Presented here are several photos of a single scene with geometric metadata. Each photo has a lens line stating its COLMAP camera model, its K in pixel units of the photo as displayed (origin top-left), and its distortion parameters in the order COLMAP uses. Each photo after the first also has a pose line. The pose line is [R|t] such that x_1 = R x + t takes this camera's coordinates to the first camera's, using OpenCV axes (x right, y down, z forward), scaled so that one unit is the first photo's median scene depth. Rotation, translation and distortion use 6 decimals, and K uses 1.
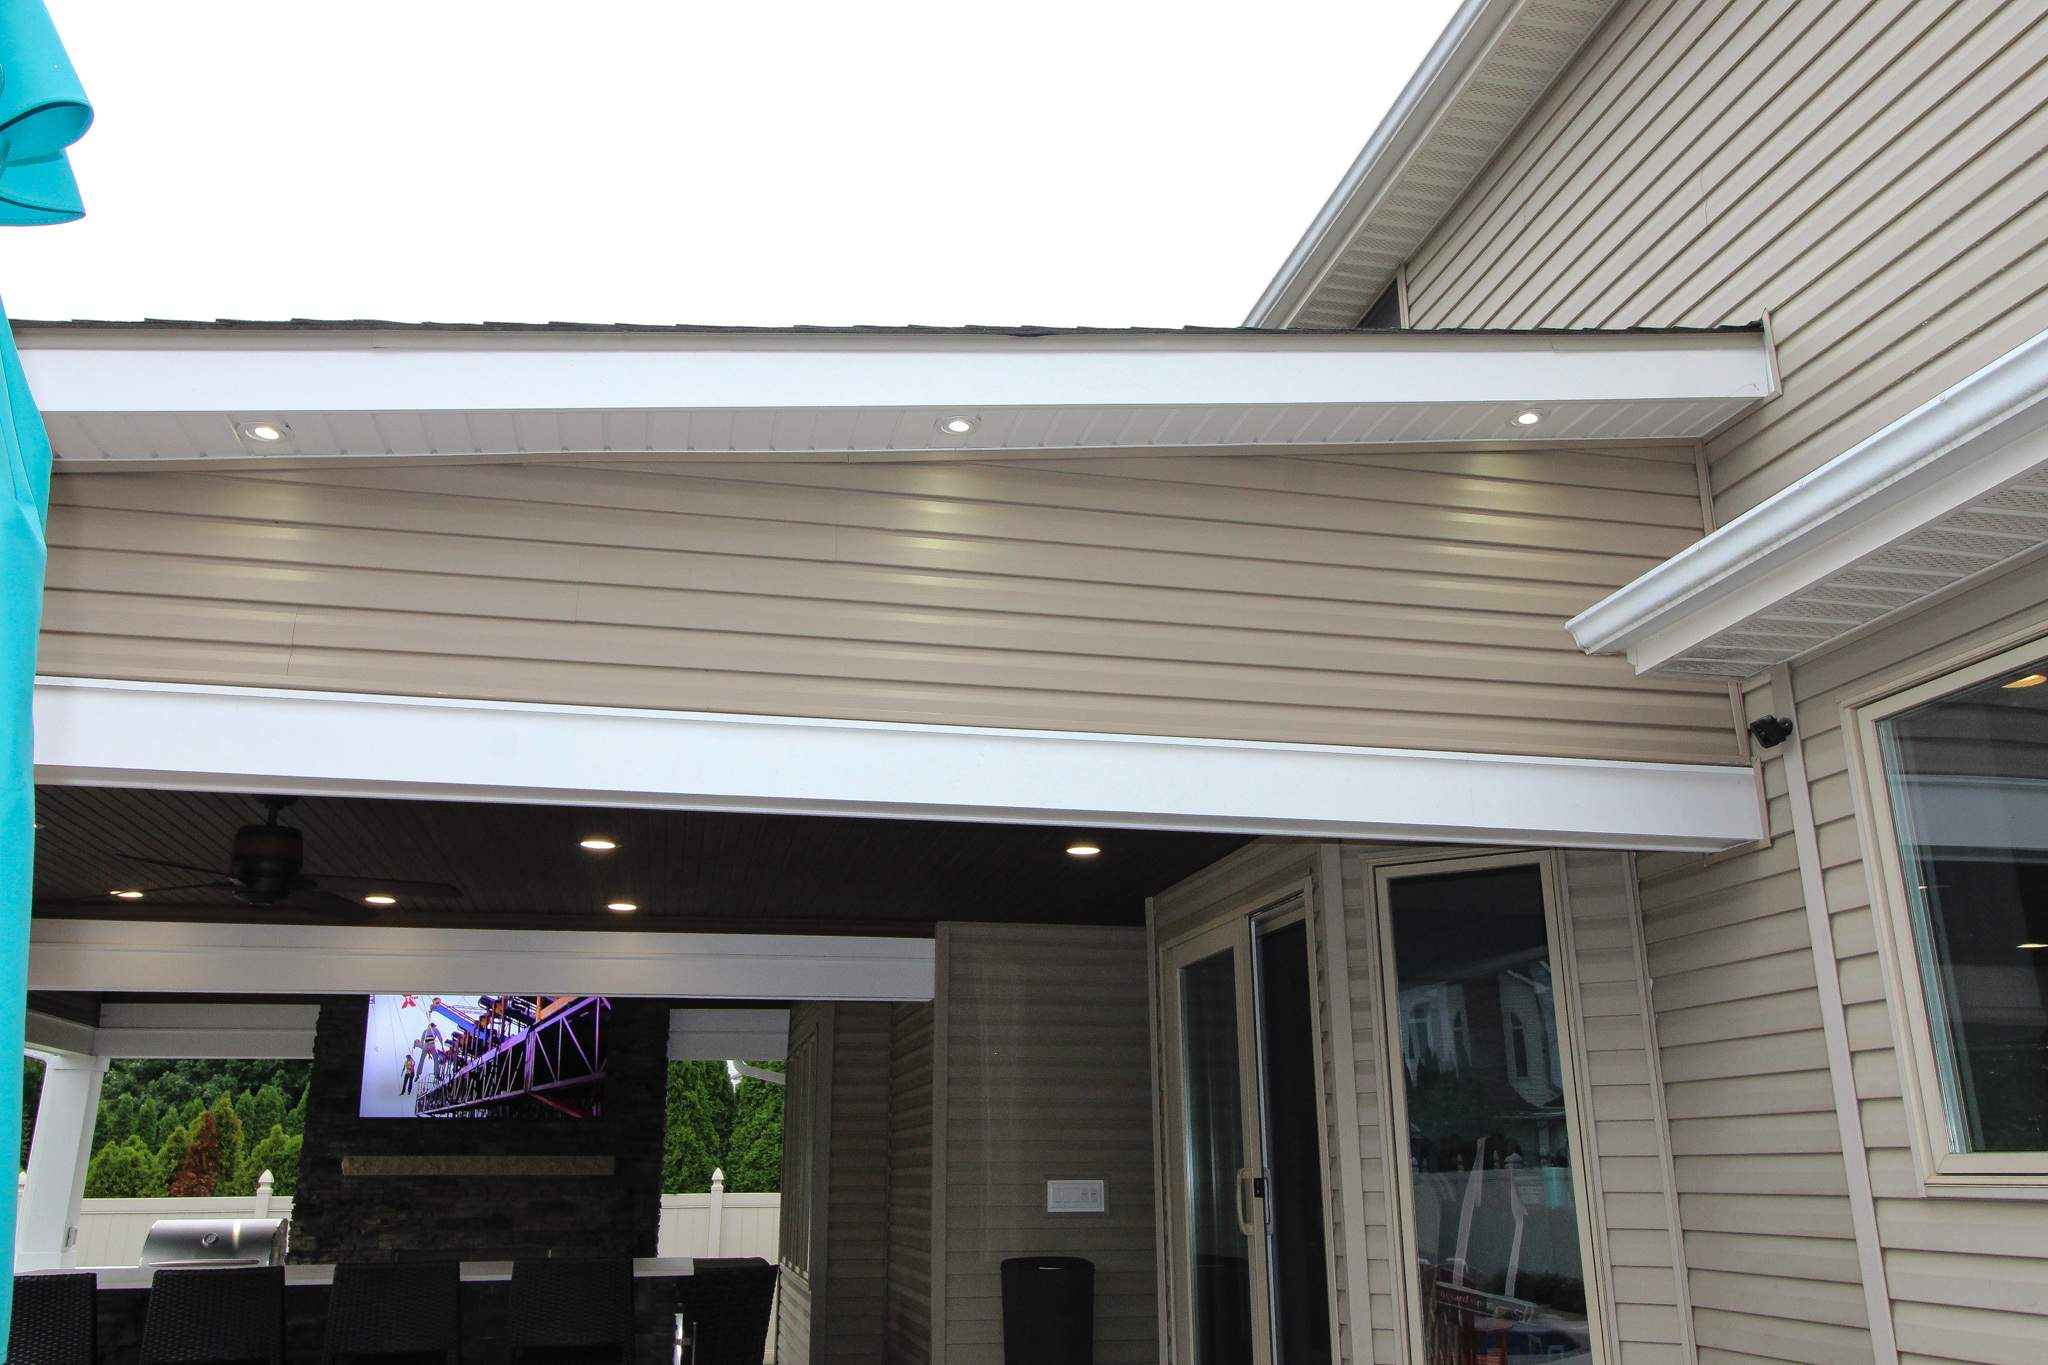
lens RADIAL K [[1608.9, 0, 1024.8], [0, 1608.9, 648.6], [0, 0, 1]] dist [0.004919, 0.000702]
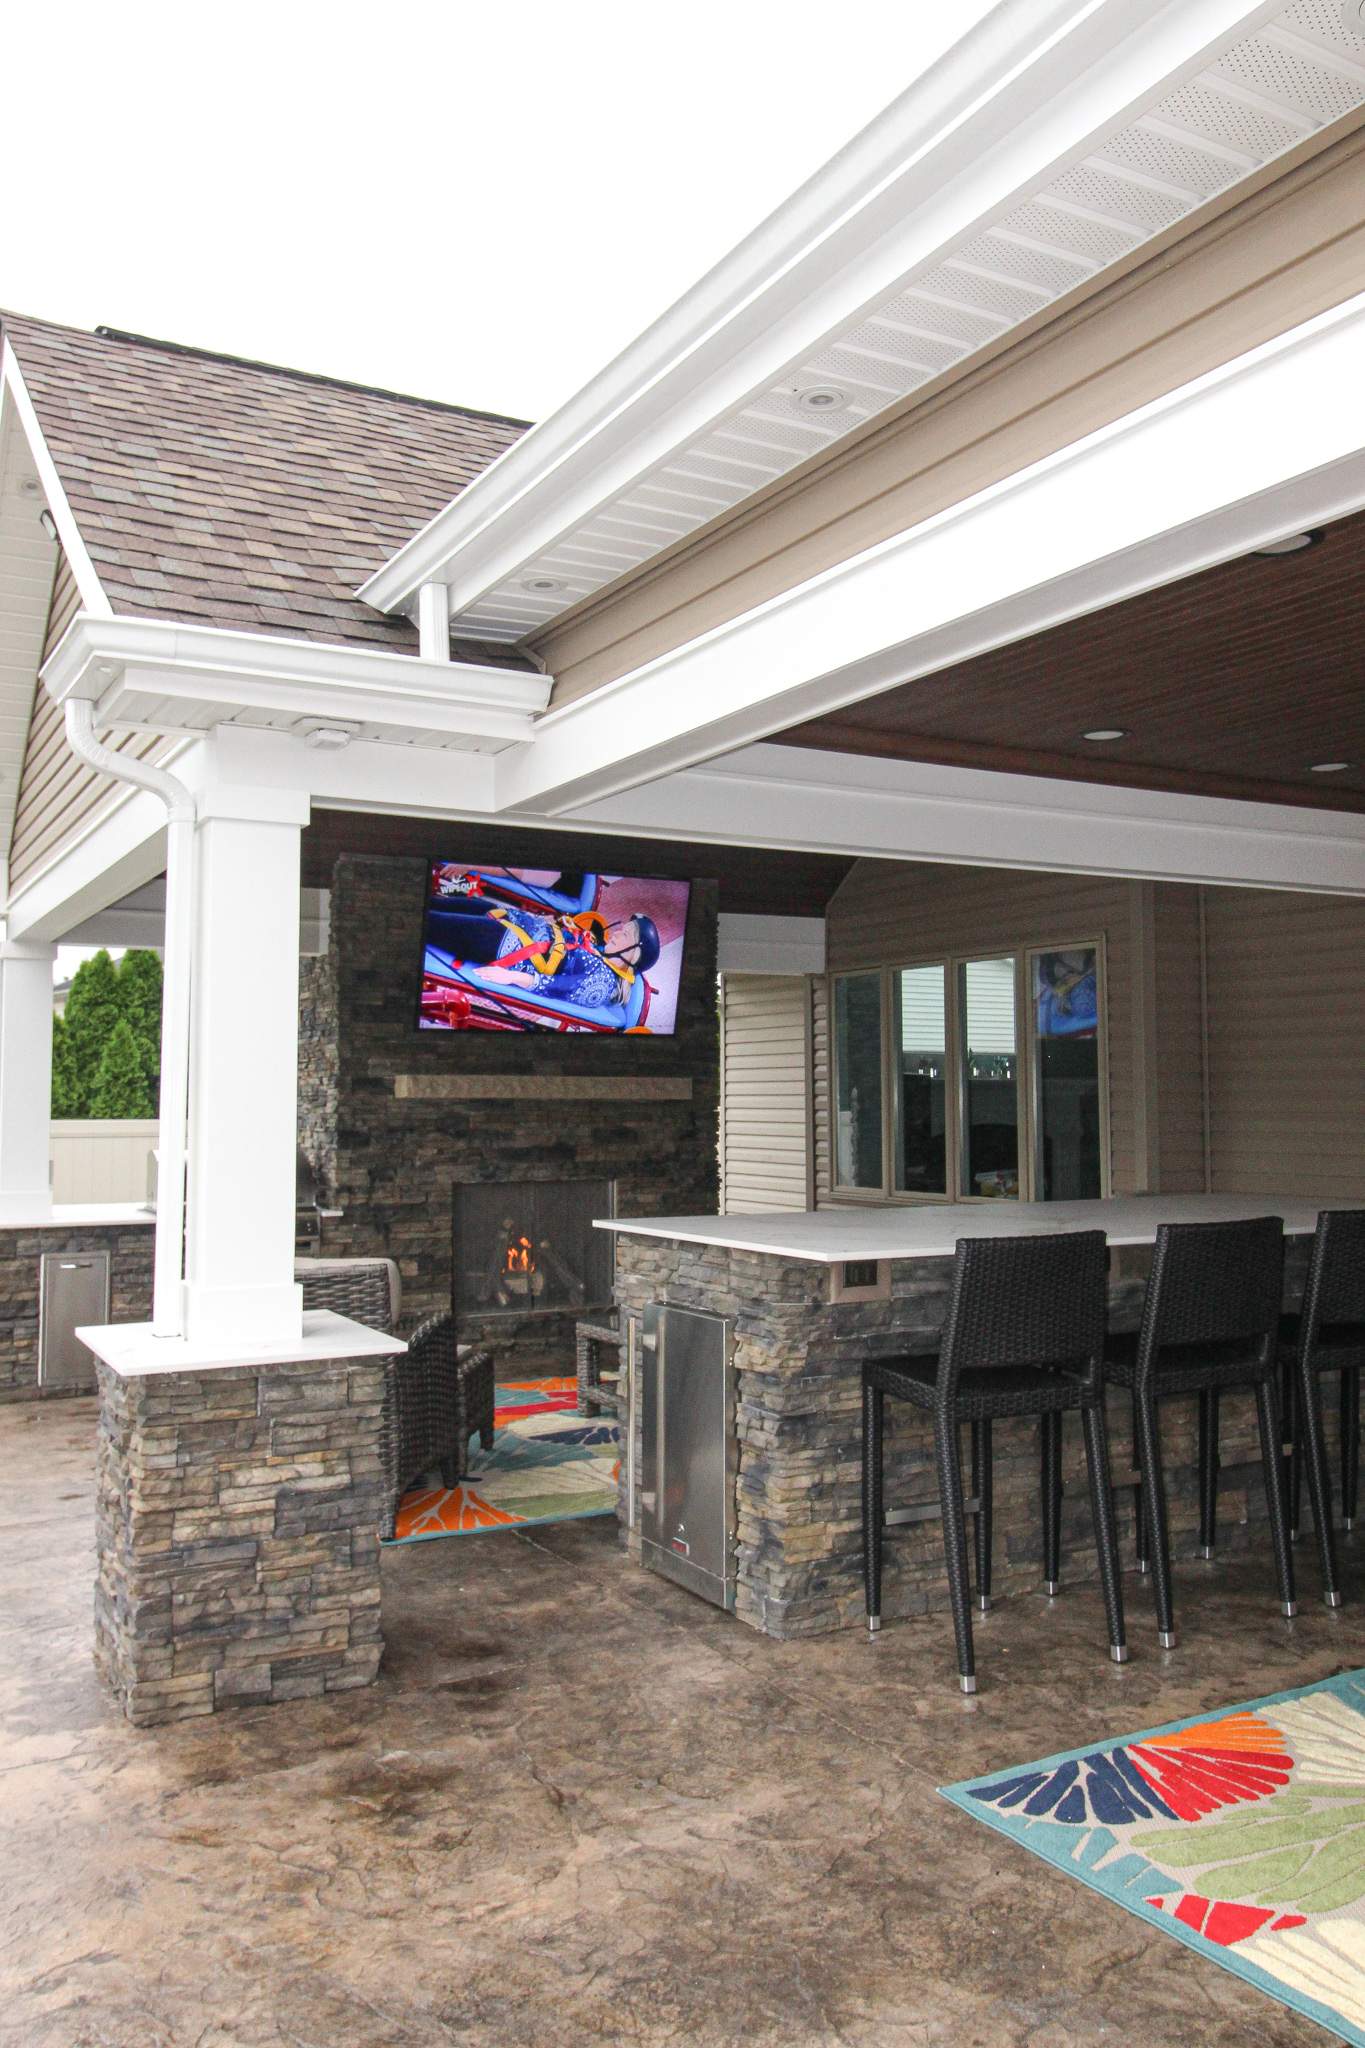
lens RADIAL K [[1590.5, 0, 653.4], [0, 1590.5, 1017.3], [0, 0, 1]] dist [0.014419, -0.010690]
pose [[0.958779, 0.019421, 0.283490, -0.516030], [-0.092665, 0.964491, 0.247325, 0.078925], [-0.268620, -0.263400, 0.926533, 0.236579]]
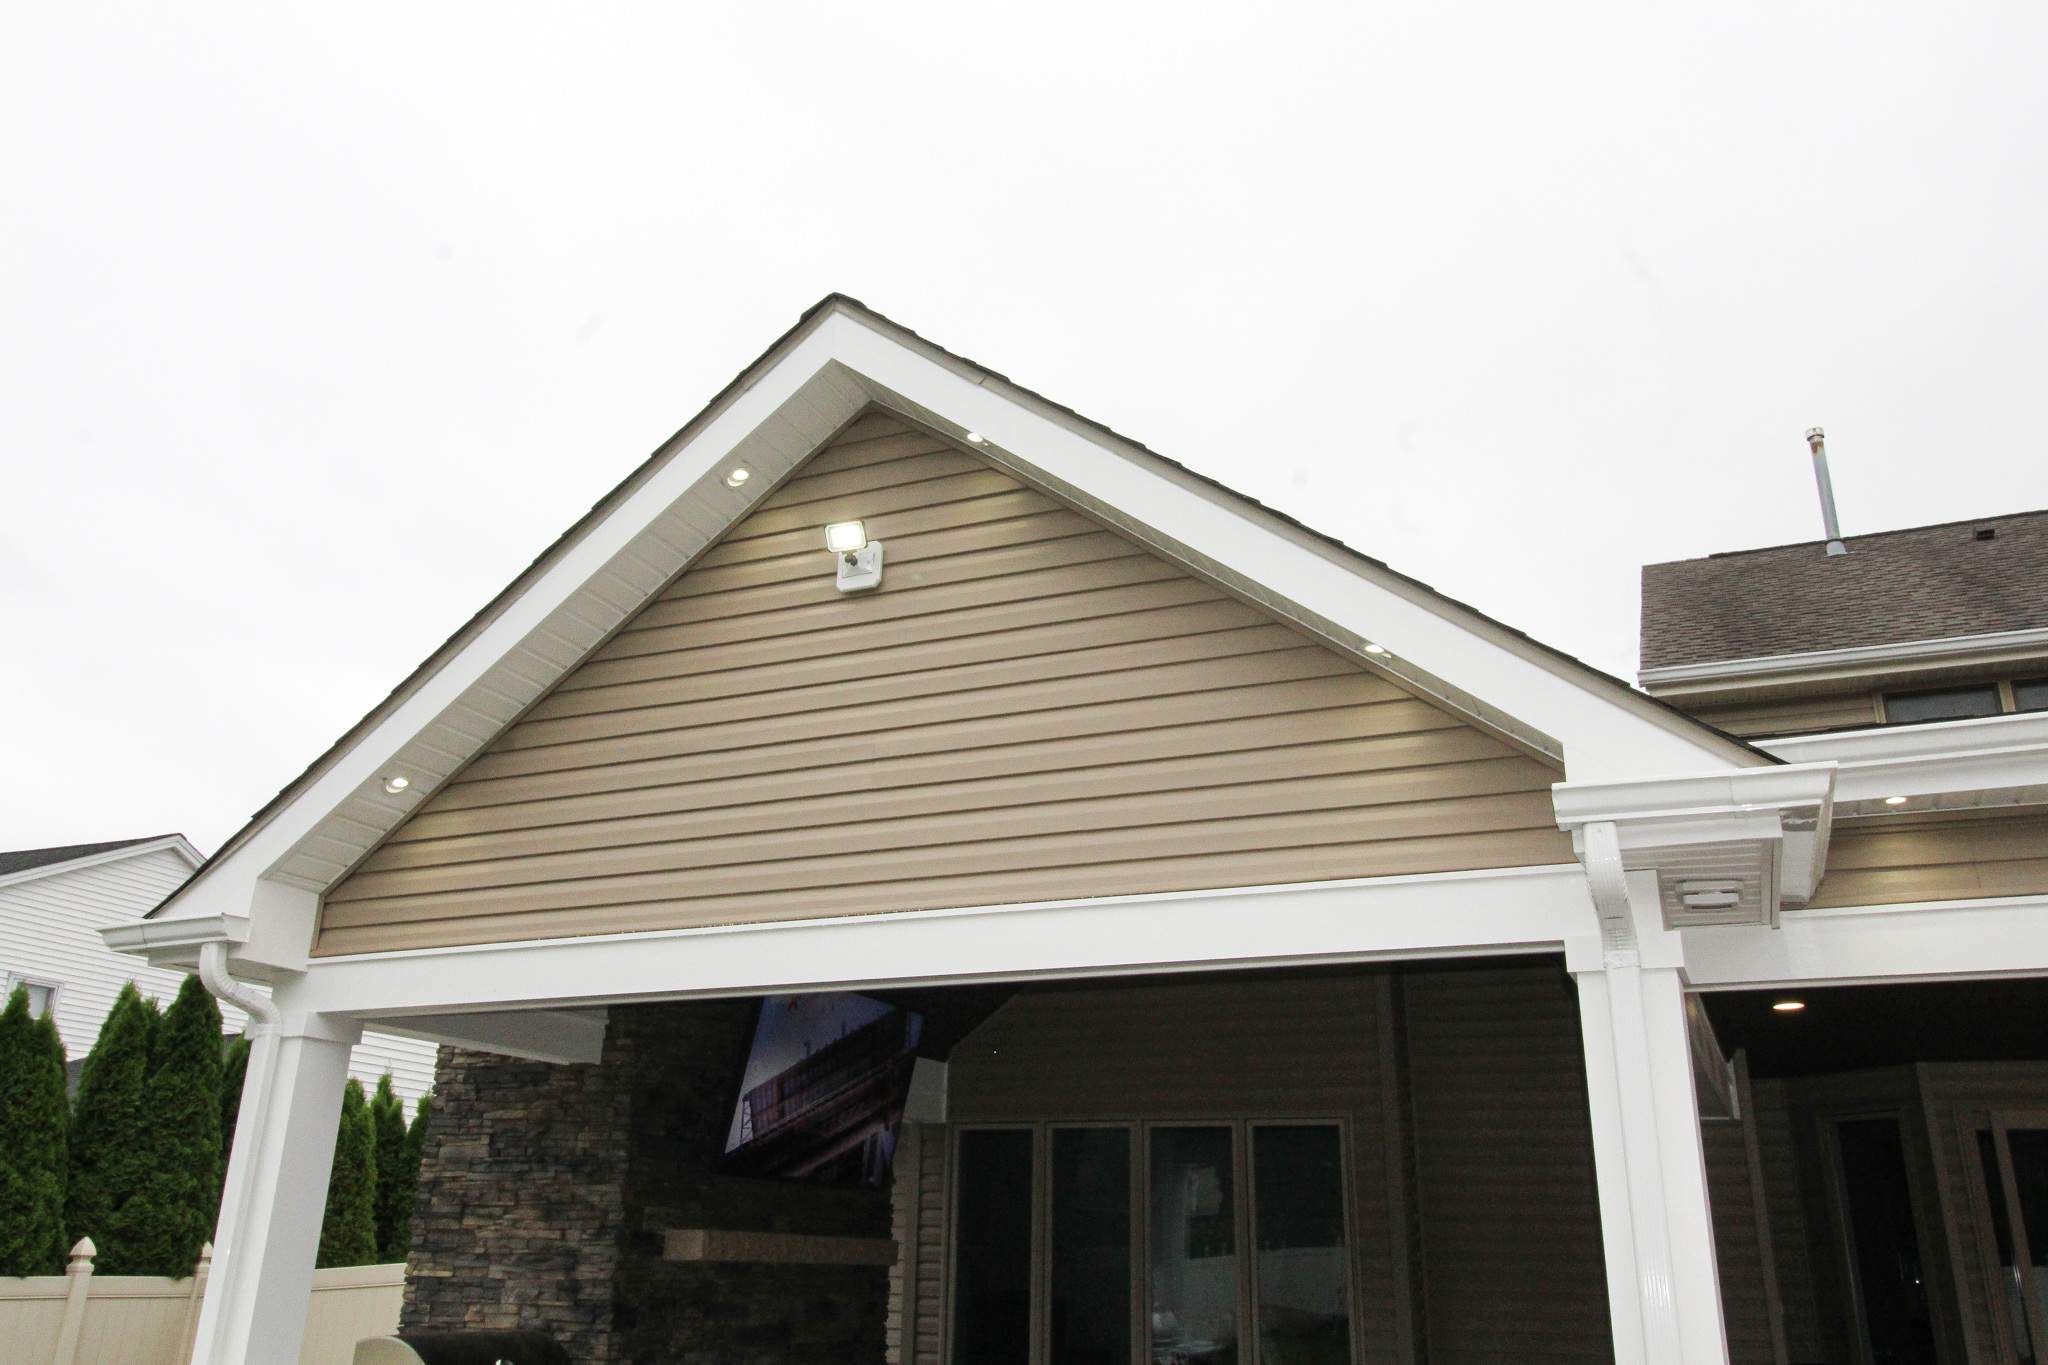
lens RADIAL K [[1608.9, 0, 1024.8], [0, 1608.9, 648.6], [0, 0, 1]] dist [0.004919, 0.000702]
pose [[0.581373, 0.306702, 0.753617, -0.877539], [-0.274977, 0.945798, -0.172785, 0.168109], [-0.765763, -0.106775, 0.634198, 0.509138]]
